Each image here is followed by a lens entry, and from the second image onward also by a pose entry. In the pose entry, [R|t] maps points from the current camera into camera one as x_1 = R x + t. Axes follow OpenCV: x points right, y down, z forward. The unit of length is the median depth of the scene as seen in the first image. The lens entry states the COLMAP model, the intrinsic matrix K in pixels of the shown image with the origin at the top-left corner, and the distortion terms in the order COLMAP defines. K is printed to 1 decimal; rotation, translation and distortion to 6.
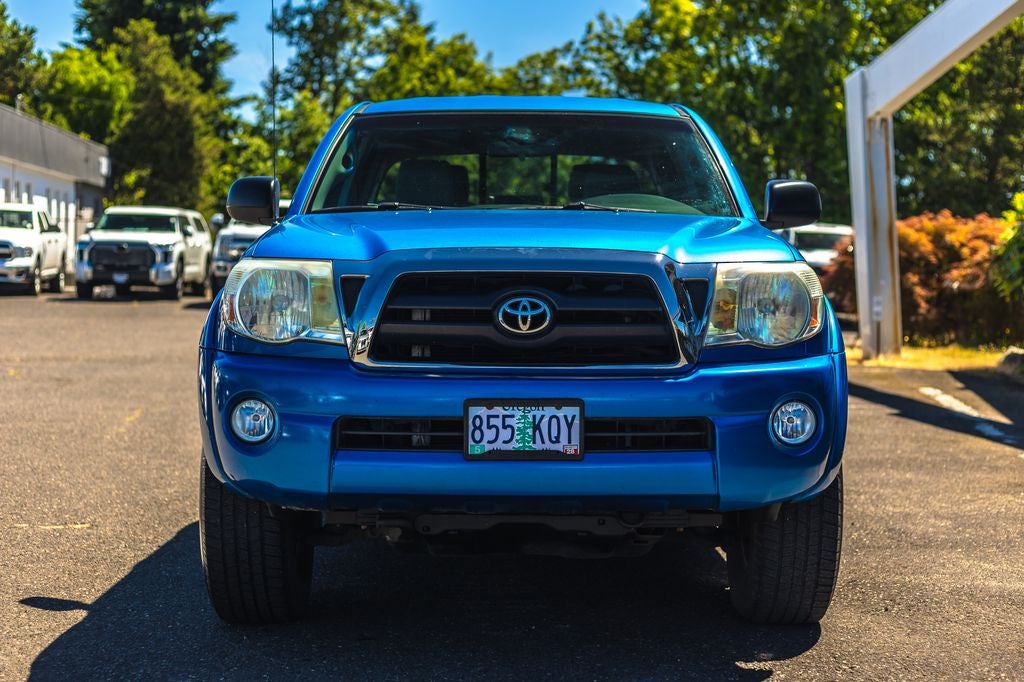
lens RADIAL K [[1687.4, 0, 512.0], [0, 1687.4, 344.8], [0, 0, 1]] dist [0.109033, 0.000000]
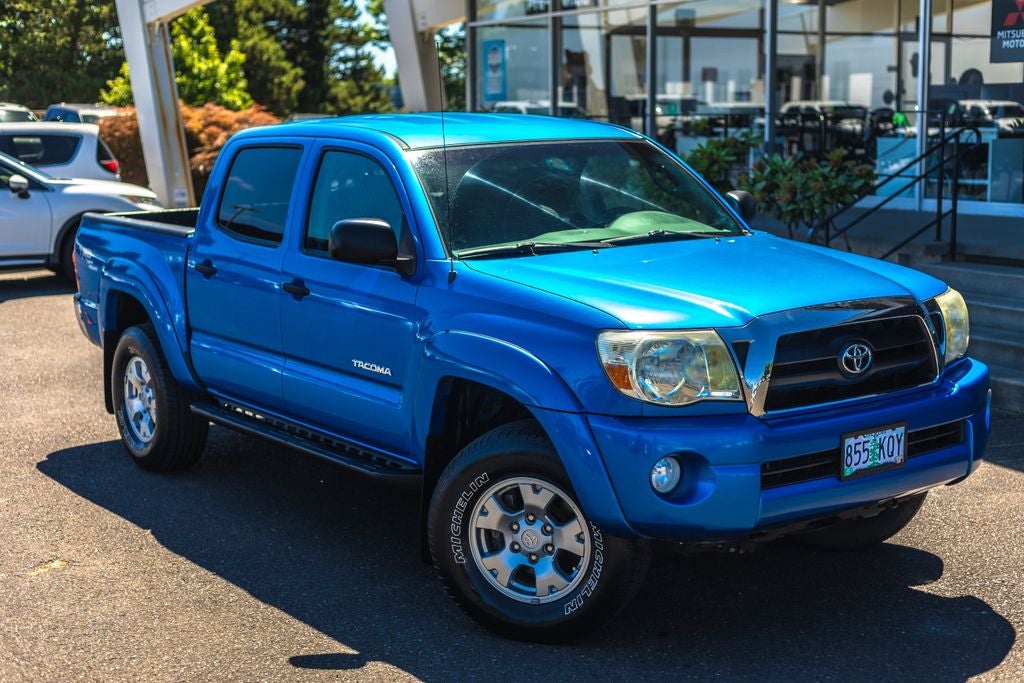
lens RADIAL K [[1538.4, 0, 531.3], [0, 1538.4, 321.7], [0, 0, 1]] dist [0.010477, 0.000000]
pose [[0.810336, -0.107755, 0.575972, -0.839797], [0.053522, 0.992448, 0.110370, -0.182924], [-0.583516, -0.058609, 0.809984, 0.220411]]
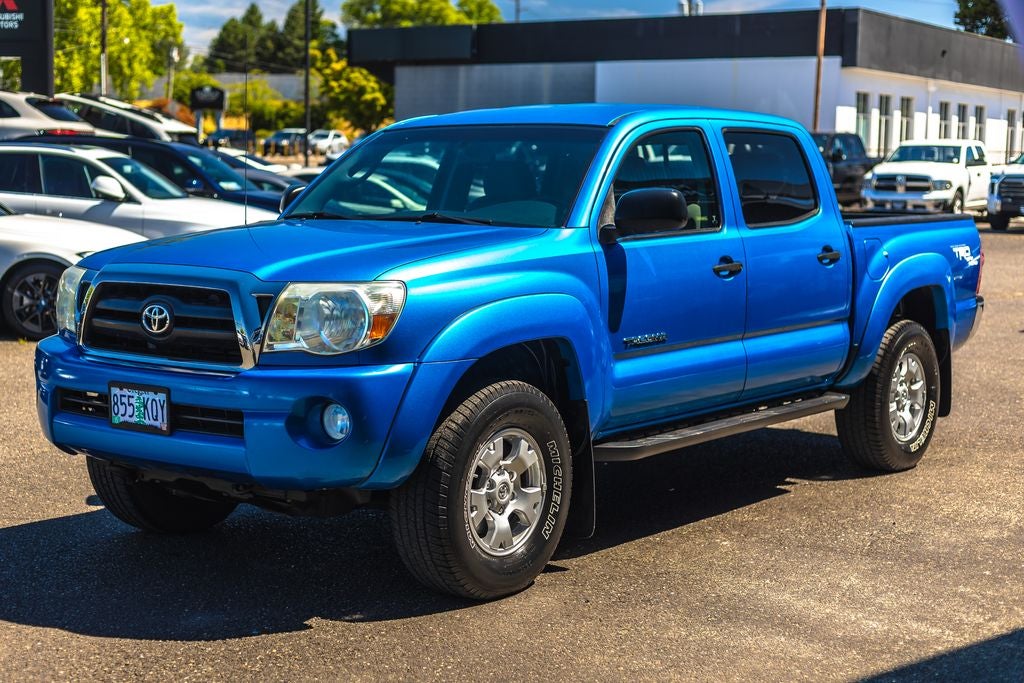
lens RADIAL K [[1687.4, 0, 512.6], [0, 1687.4, 345.1], [0, 0, 1]] dist [0.109033, 0.000000]
pose [[0.779301, 0.063645, -0.623410, 1.013247], [-0.031588, 0.997554, 0.062356, -0.085404], [0.625854, -0.028902, 0.779405, 0.171884]]
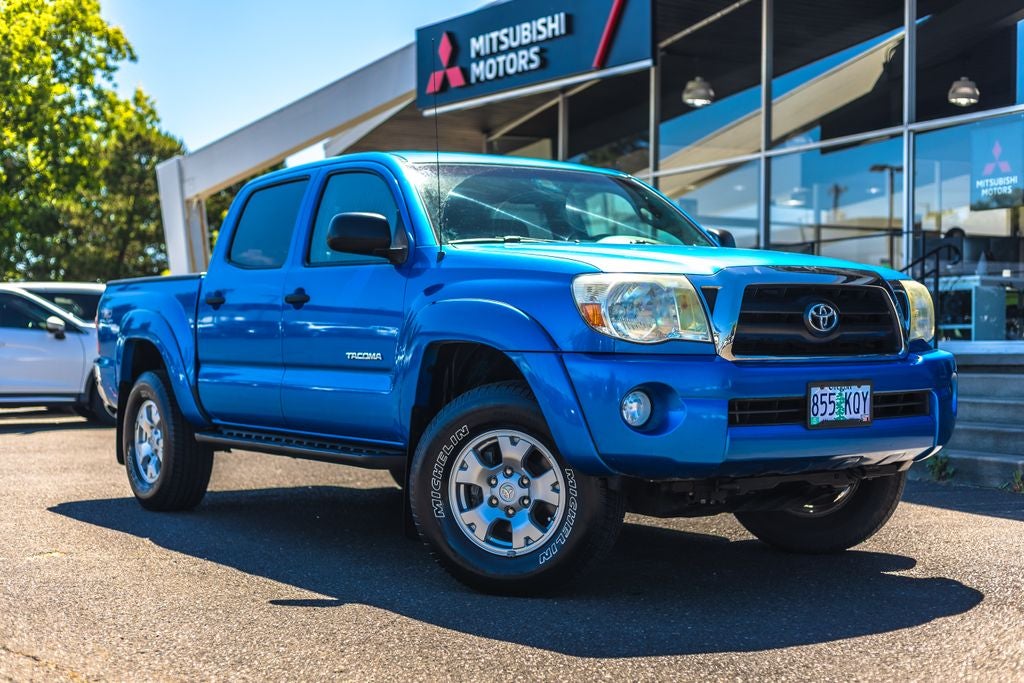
lens RADIAL K [[1468.9, 0, 512.1], [0, 1468.9, 333.0], [0, 0, 1]] dist [0.020955, 0.000000]
pose [[0.825483, -0.007427, 0.564379, -0.831682], [0.035791, 0.998590, -0.039209, 0.030325], [-0.563291, 0.052566, 0.824584, 0.199041]]
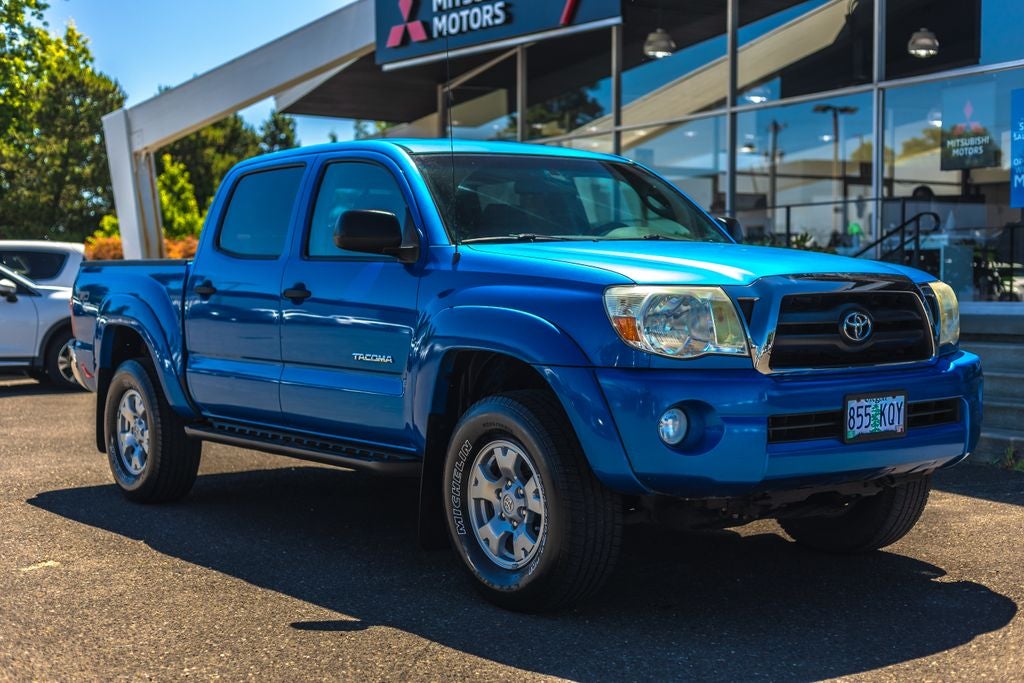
lens RADIAL K [[1468.9, 0, 511.1], [0, 1468.9, 341.4], [0, 0, 1]] dist [0.020955, 0.000000]
pose [[0.800410, -0.041538, 0.598012, -0.863469], [0.043214, 0.998999, 0.011550, -0.030385], [-0.597893, 0.016598, 0.801404, 0.268480]]
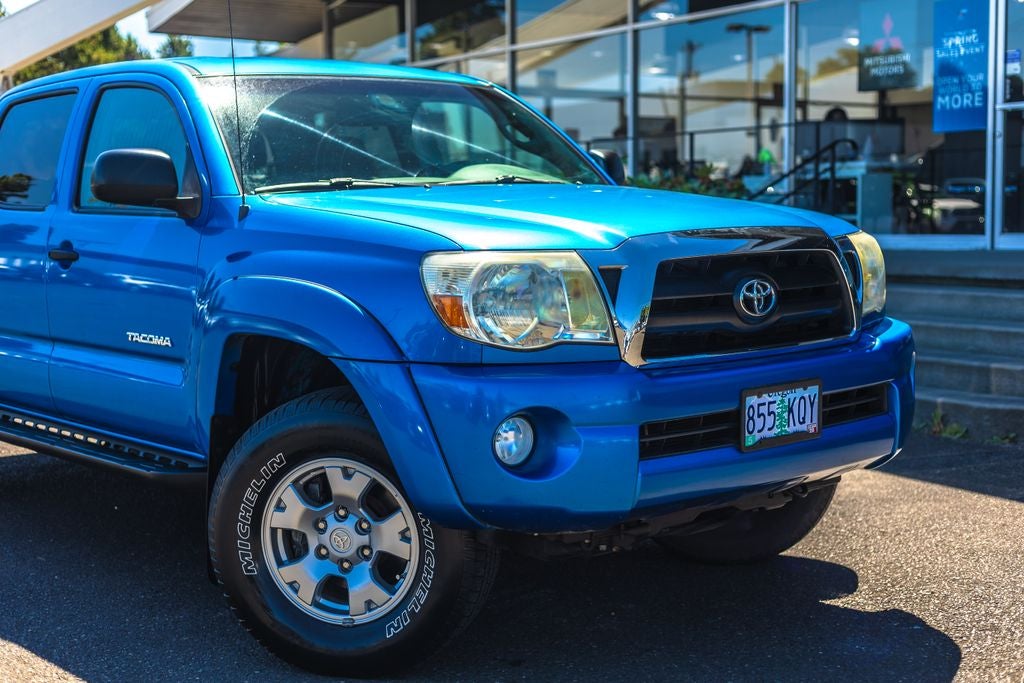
lens RADIAL K [[1468.9, 0, 515.5], [0, 1468.9, 342.0], [0, 0, 1]] dist [0.020955, 0.000000]
pose [[0.764044, -0.085625, 0.639457, -0.645242], [0.056375, 0.996223, 0.066037, -0.056039], [-0.642696, -0.014406, 0.765985, 0.438329]]
